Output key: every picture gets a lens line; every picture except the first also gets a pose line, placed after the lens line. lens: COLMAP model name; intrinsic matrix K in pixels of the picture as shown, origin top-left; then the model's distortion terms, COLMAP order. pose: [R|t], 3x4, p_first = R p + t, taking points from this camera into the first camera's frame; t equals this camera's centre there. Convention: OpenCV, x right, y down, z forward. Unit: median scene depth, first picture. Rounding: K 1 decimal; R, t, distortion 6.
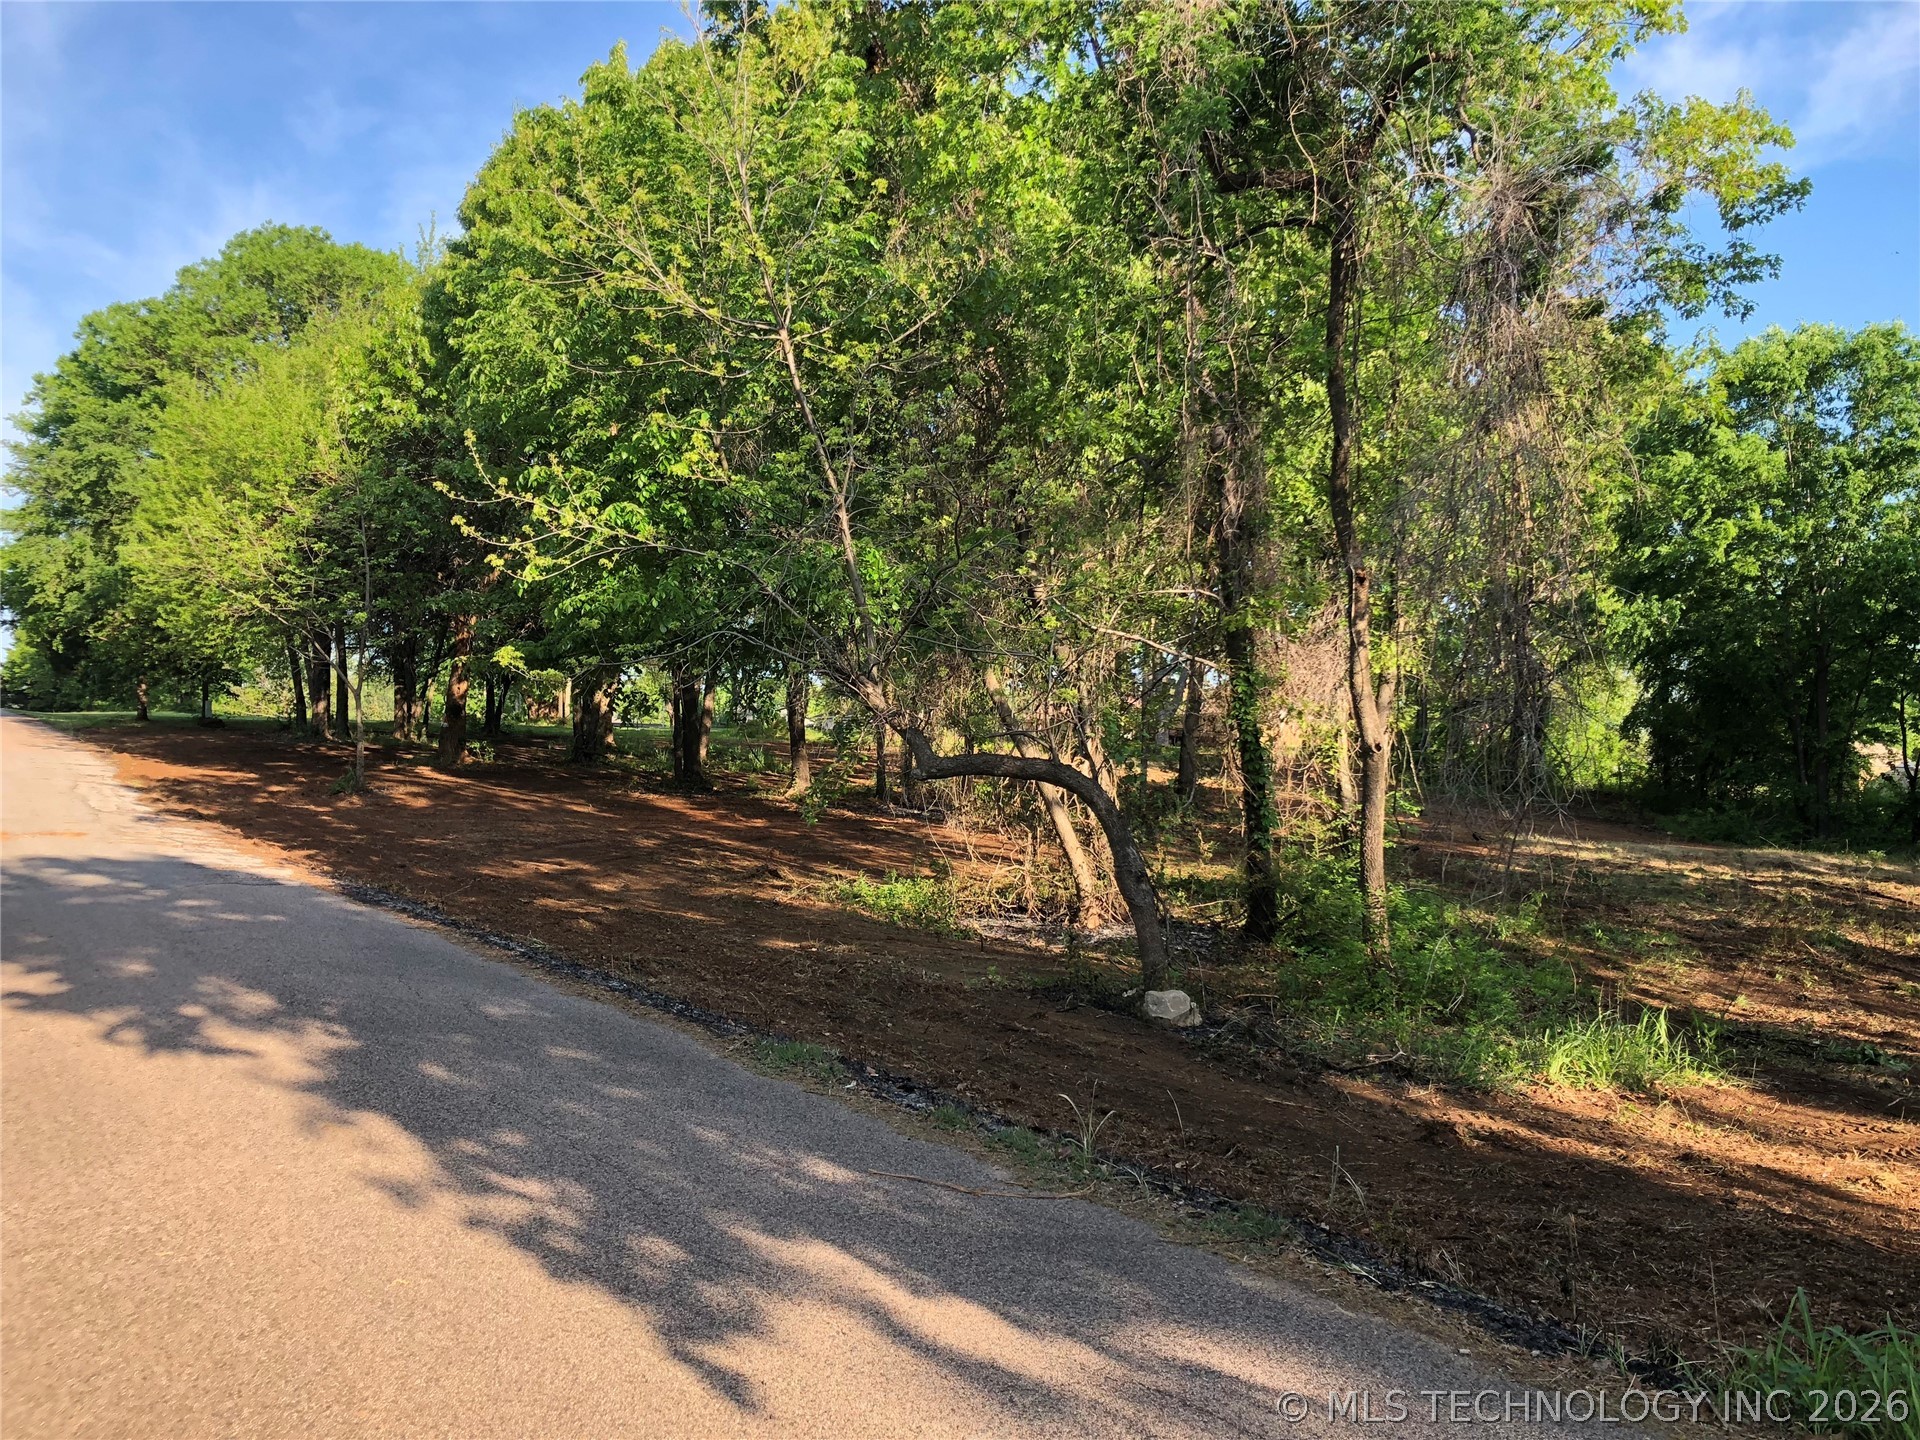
lens RADIAL K [[1580.2, 0, 927.8], [0, 1580.2, 734.5], [0, 0, 1]] dist [0.040880, -0.035384]
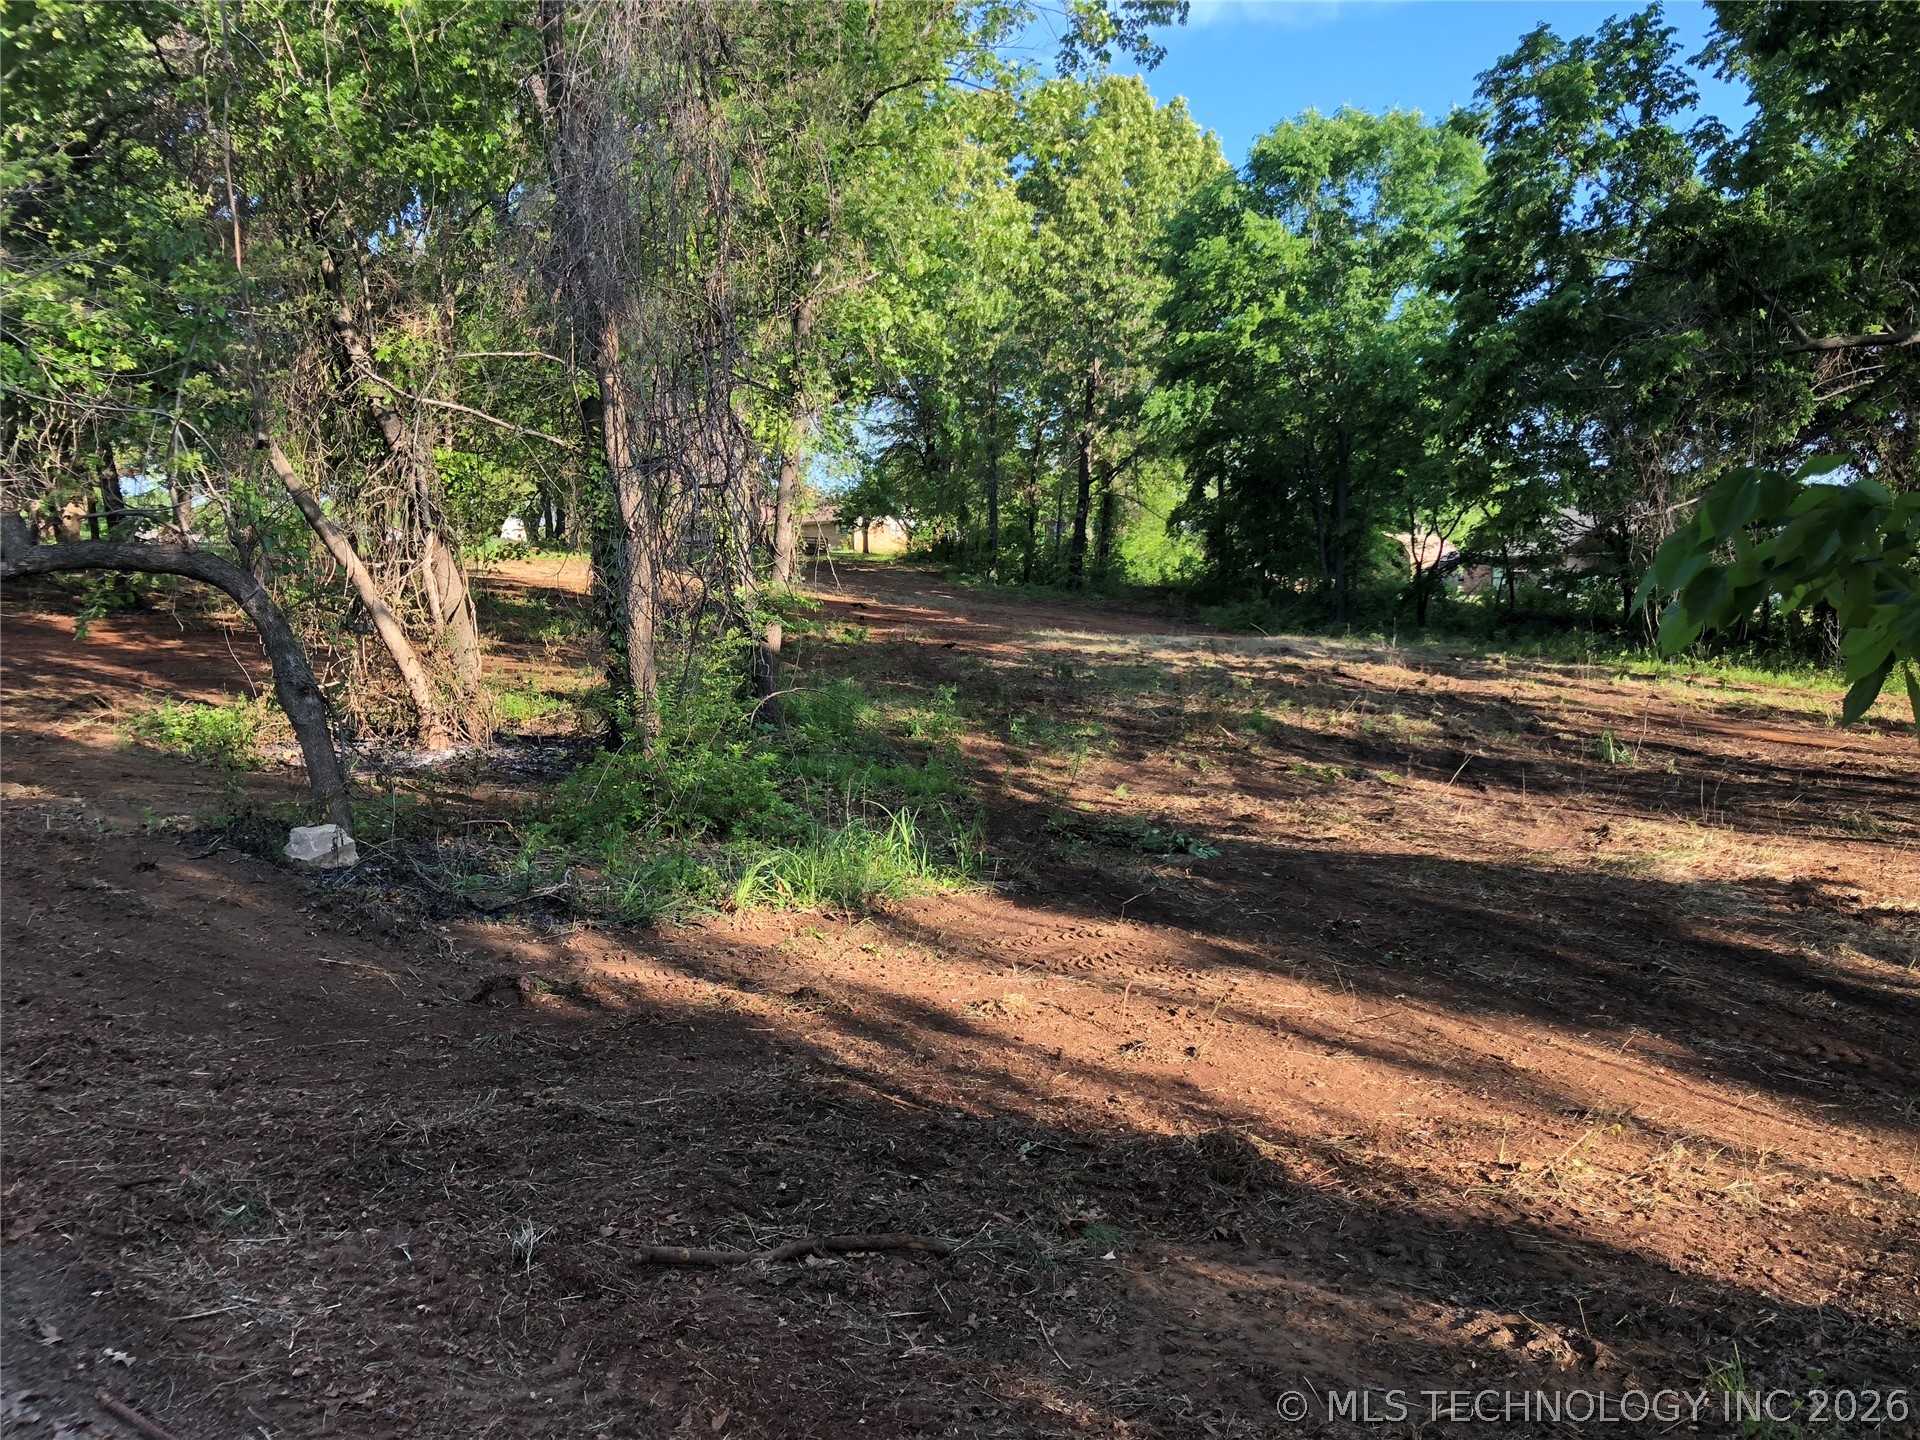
lens RADIAL K [[1580.2, 0, 929.2], [0, 1580.2, 725.7], [0, 0, 1]] dist [0.040880, -0.035384]
pose [[0.979093, -0.045152, 0.198340, 0.116745], [0.023007, 0.993377, 0.112571, 0.010749], [-0.202109, -0.105655, 0.973647, 0.059883]]
